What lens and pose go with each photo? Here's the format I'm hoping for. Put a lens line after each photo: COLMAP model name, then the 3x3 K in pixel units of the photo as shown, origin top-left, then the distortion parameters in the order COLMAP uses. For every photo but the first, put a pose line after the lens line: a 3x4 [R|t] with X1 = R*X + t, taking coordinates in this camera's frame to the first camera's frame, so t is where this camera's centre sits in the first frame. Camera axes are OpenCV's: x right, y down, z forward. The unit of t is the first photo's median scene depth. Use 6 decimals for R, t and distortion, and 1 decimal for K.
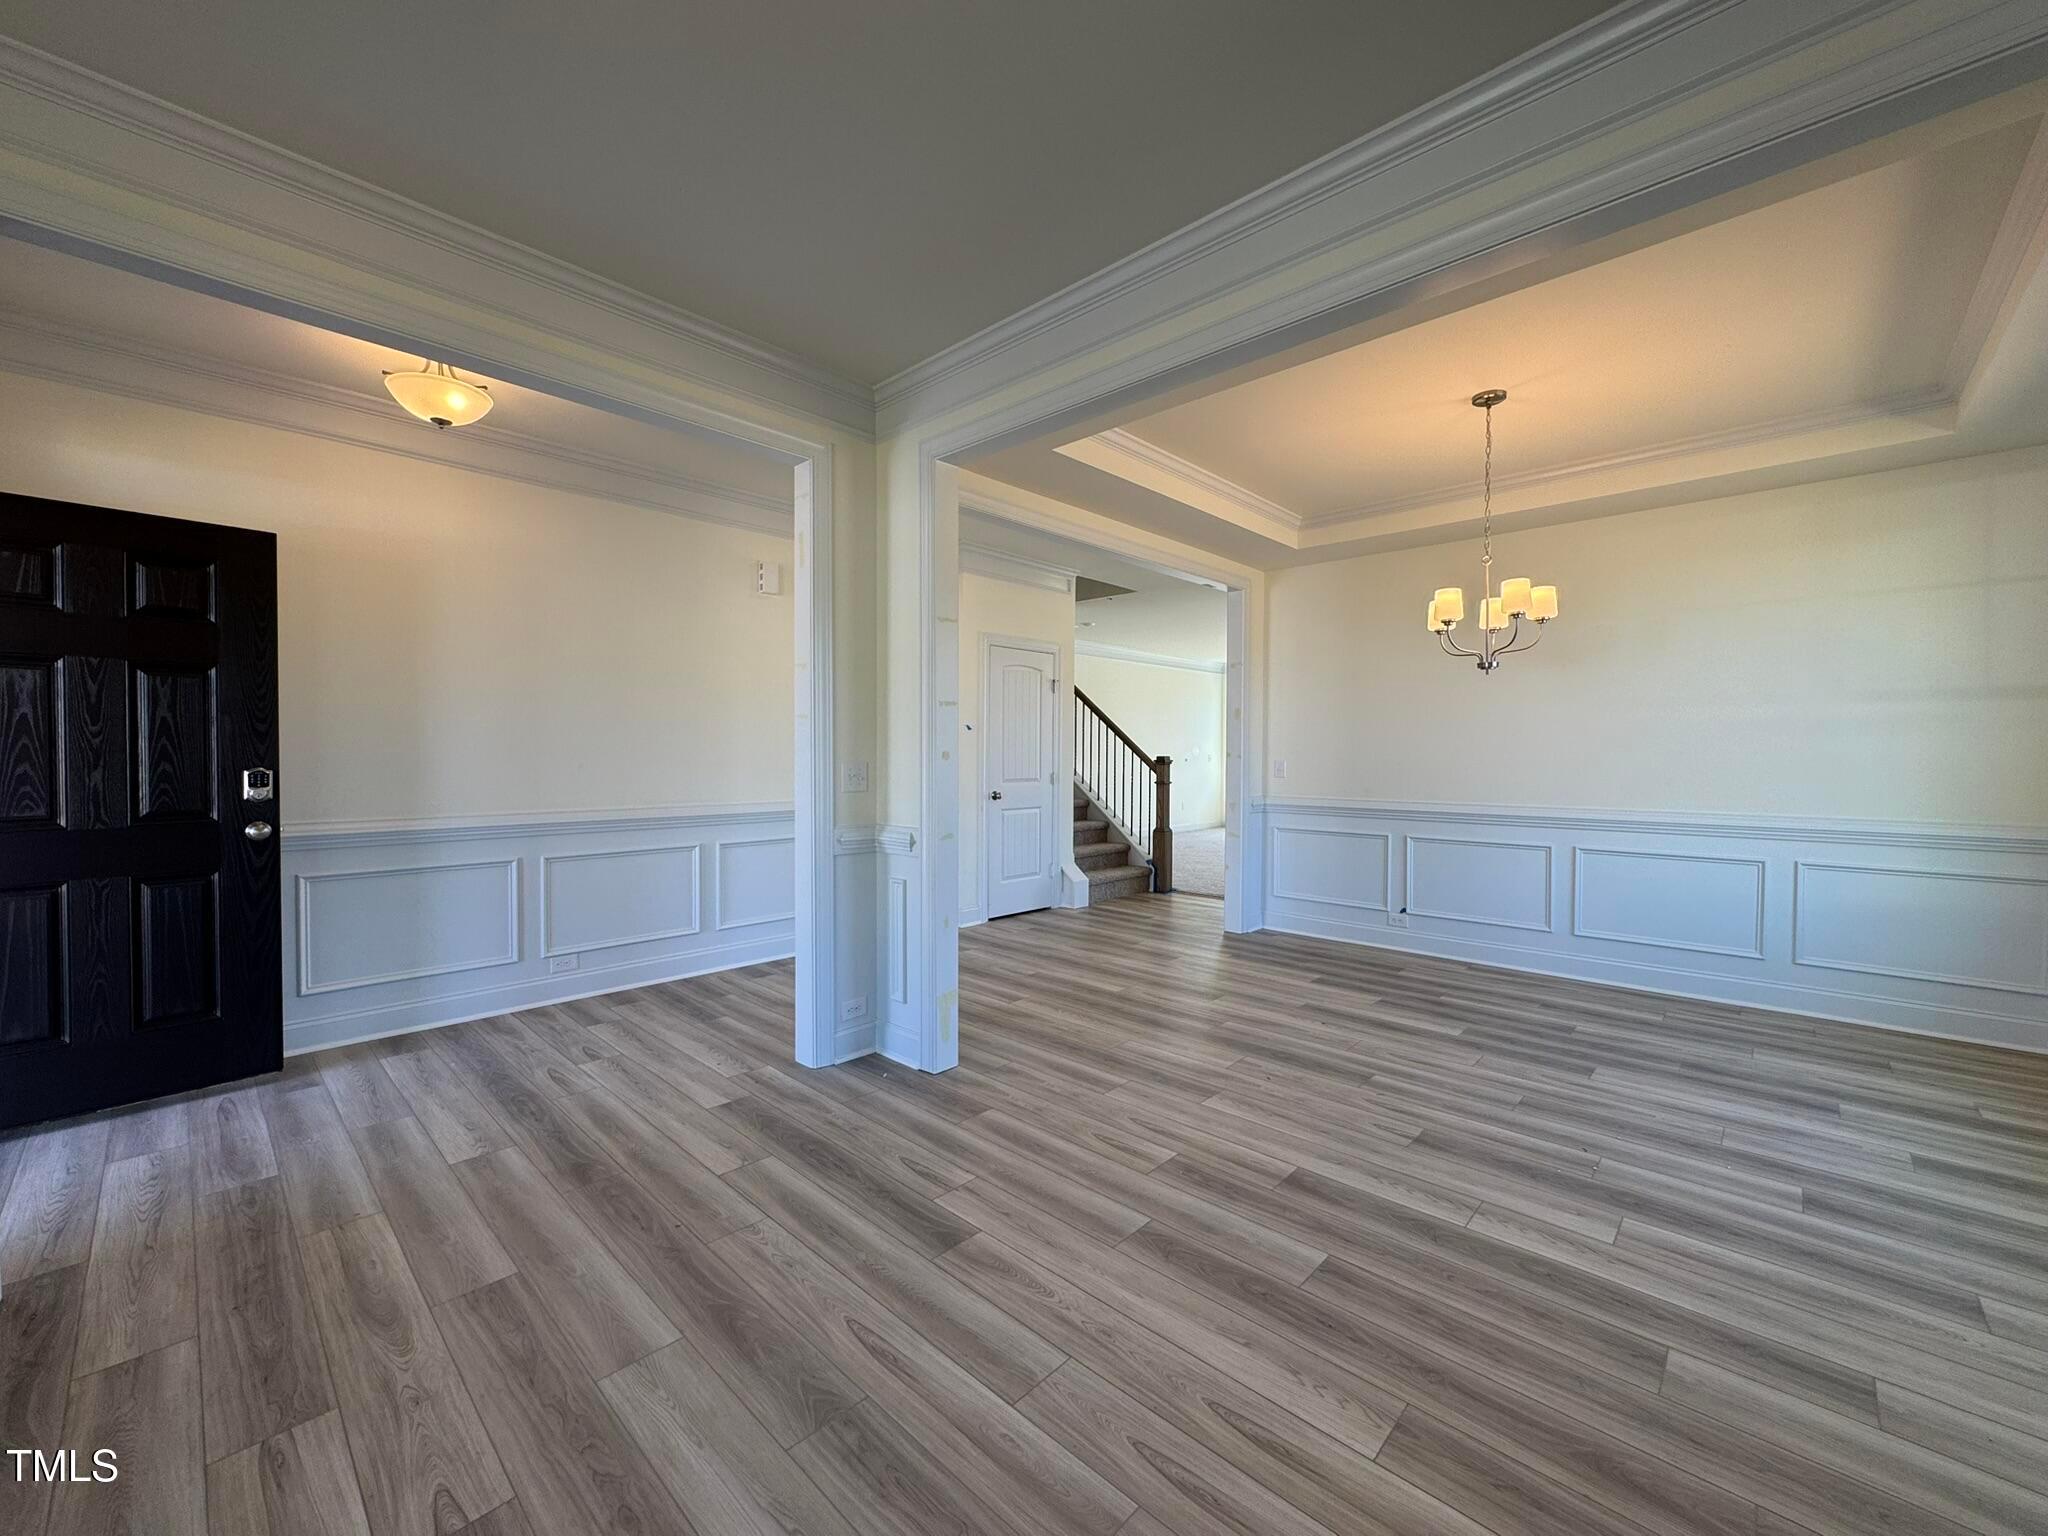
lens RADIAL K [[814.4, 0, 1024.1], [0, 814.4, 767.5], [0, 0, 1]] dist [-0.005103, 0.001182]
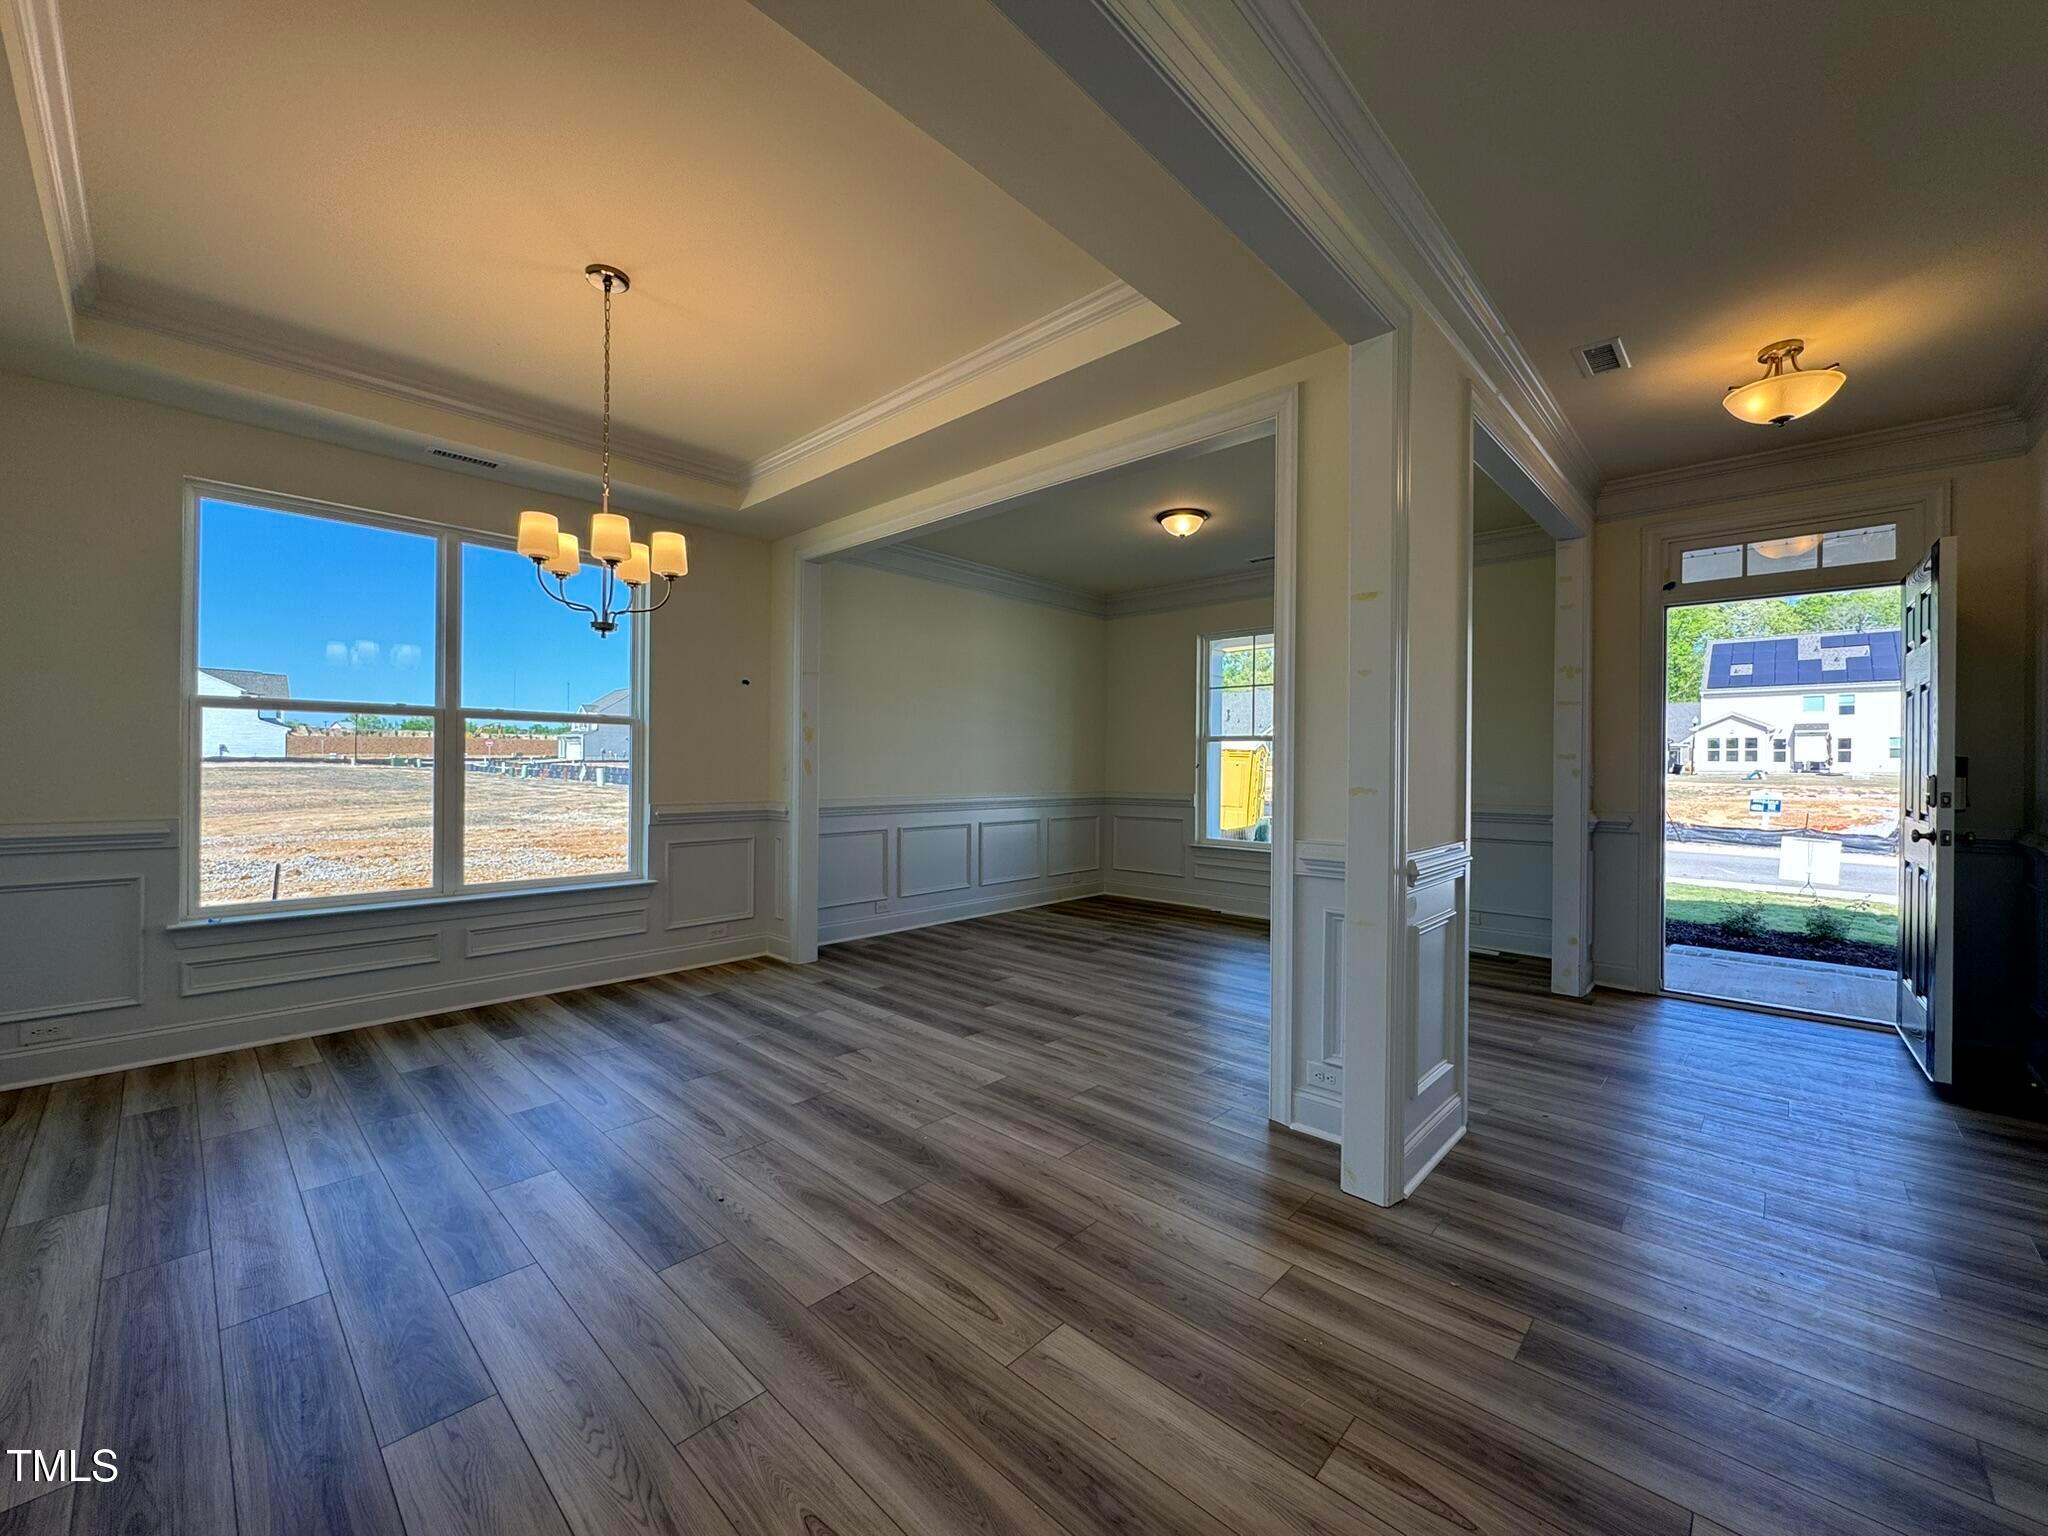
lens RADIAL K [[814.4, 0, 1024.9], [0, 814.4, 763.8], [0, 0, 1]] dist [-0.005103, 0.001182]
pose [[-0.999896, -0.013031, -0.006106, 0.245259], [-0.013137, 0.999758, 0.017643, -0.020122], [0.005875, 0.017722, -0.999826, 2.453724]]
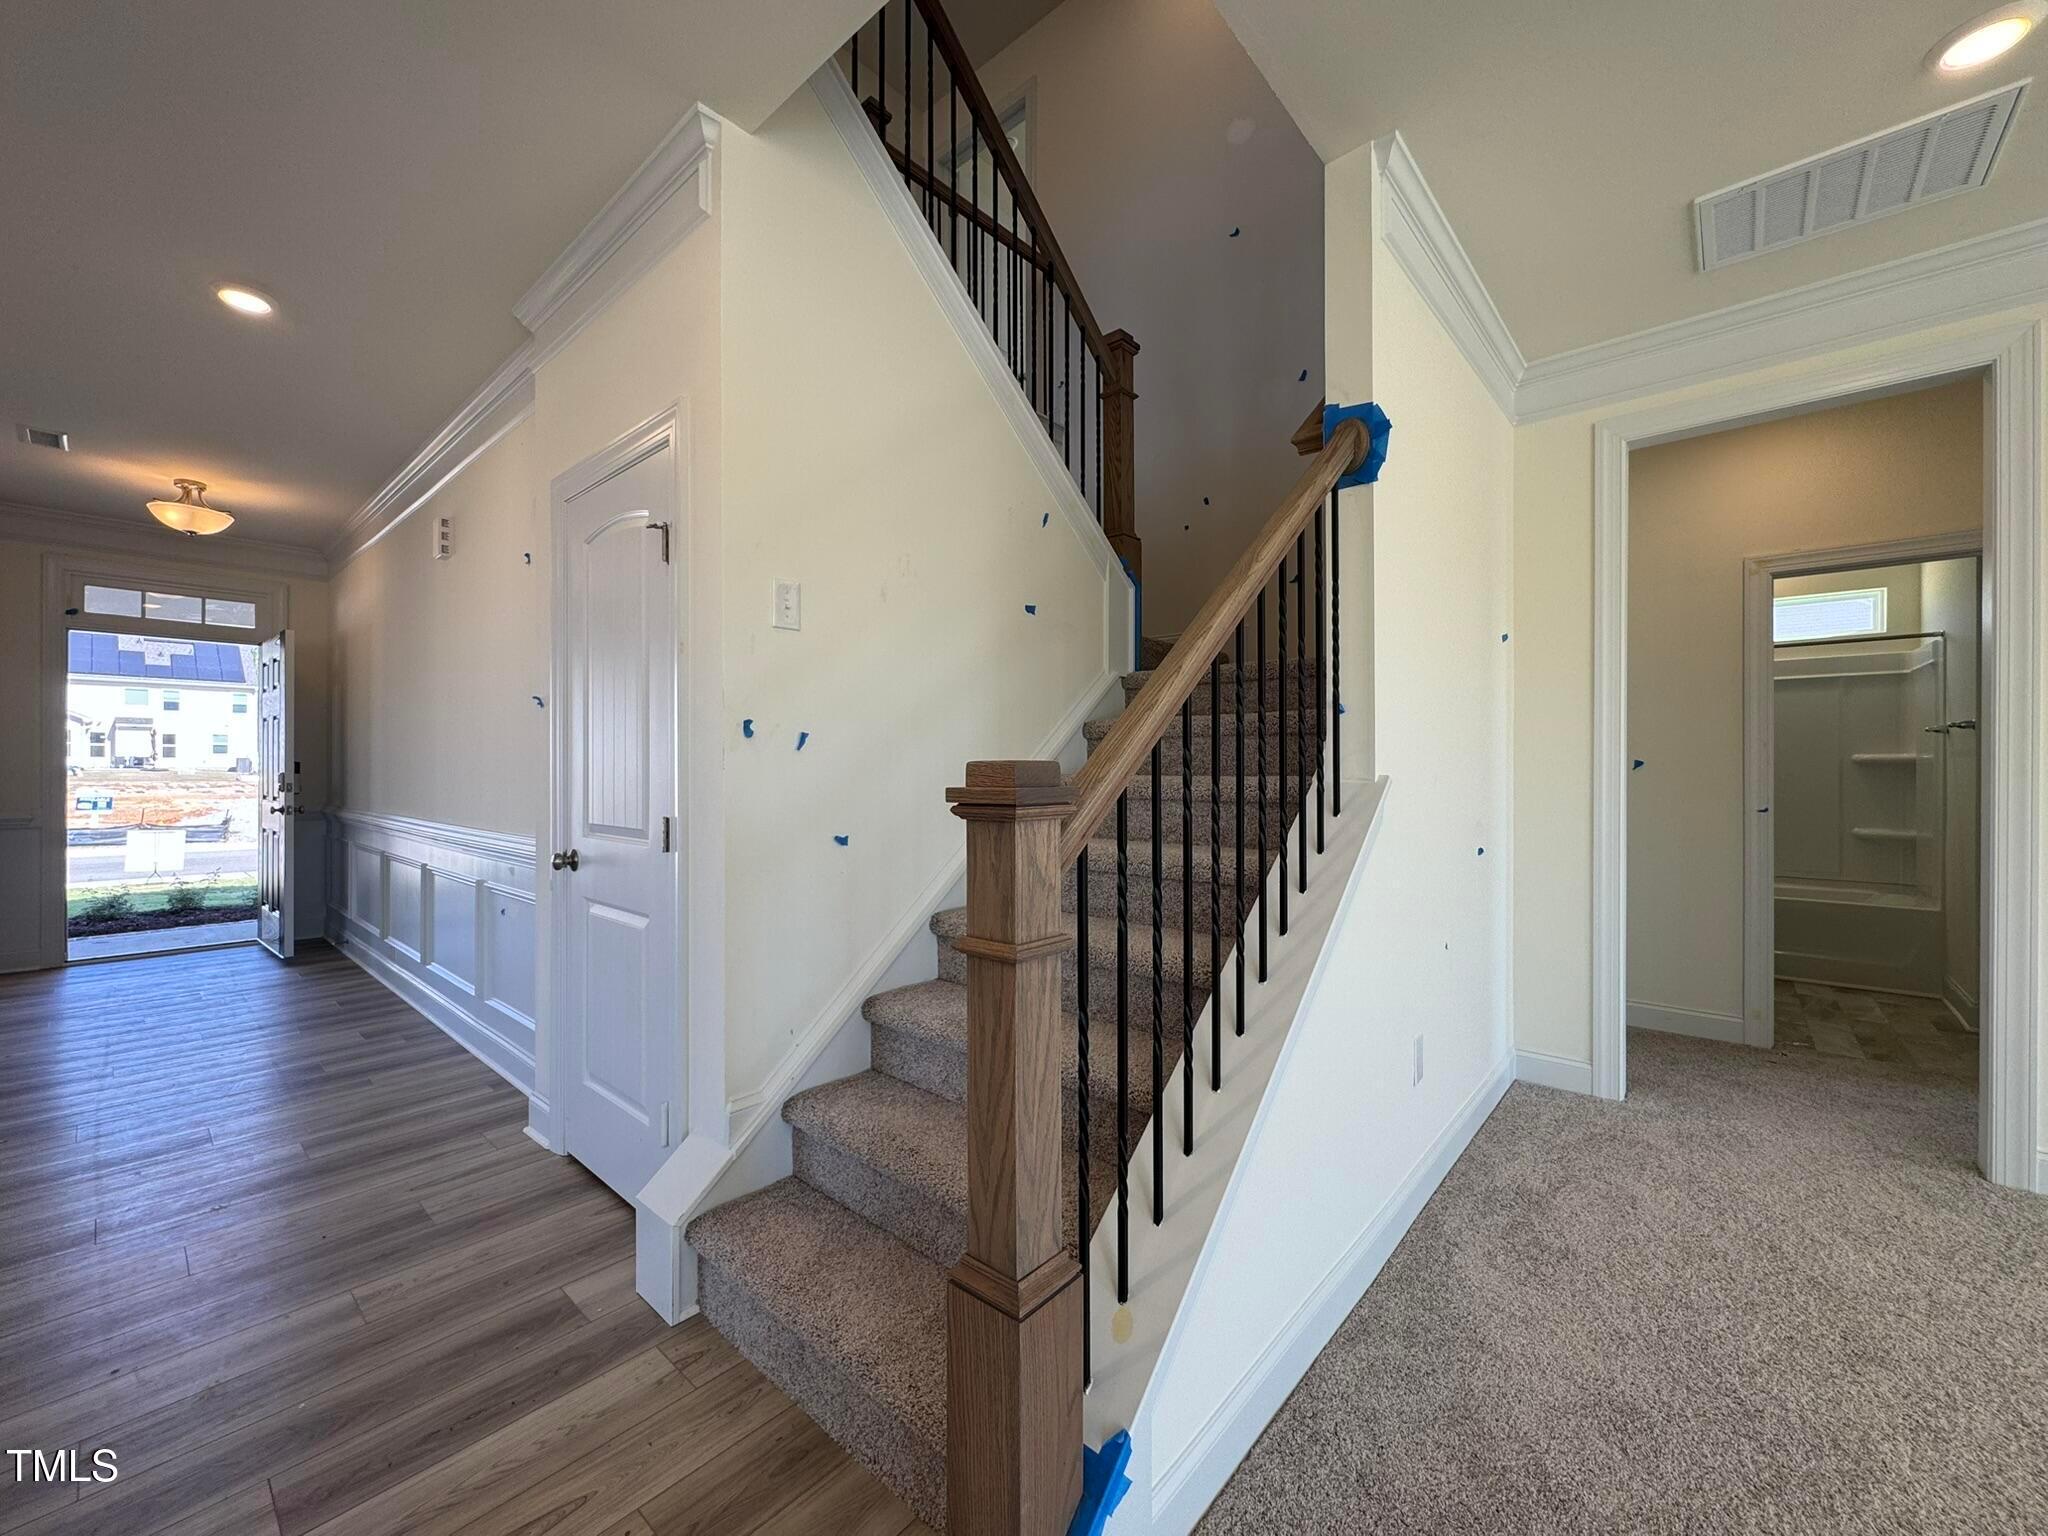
lens RADIAL K [[814.4, 0, 1023.0], [0, 814.4, 765.7], [0, 0, 1]] dist [-0.005103, 0.001182]
pose [[0.040225, -0.006430, -0.999170, 0.957573], [-0.019138, 0.999791, -0.007204, -0.037499], [0.999007, 0.019412, 0.040093, 2.997583]]
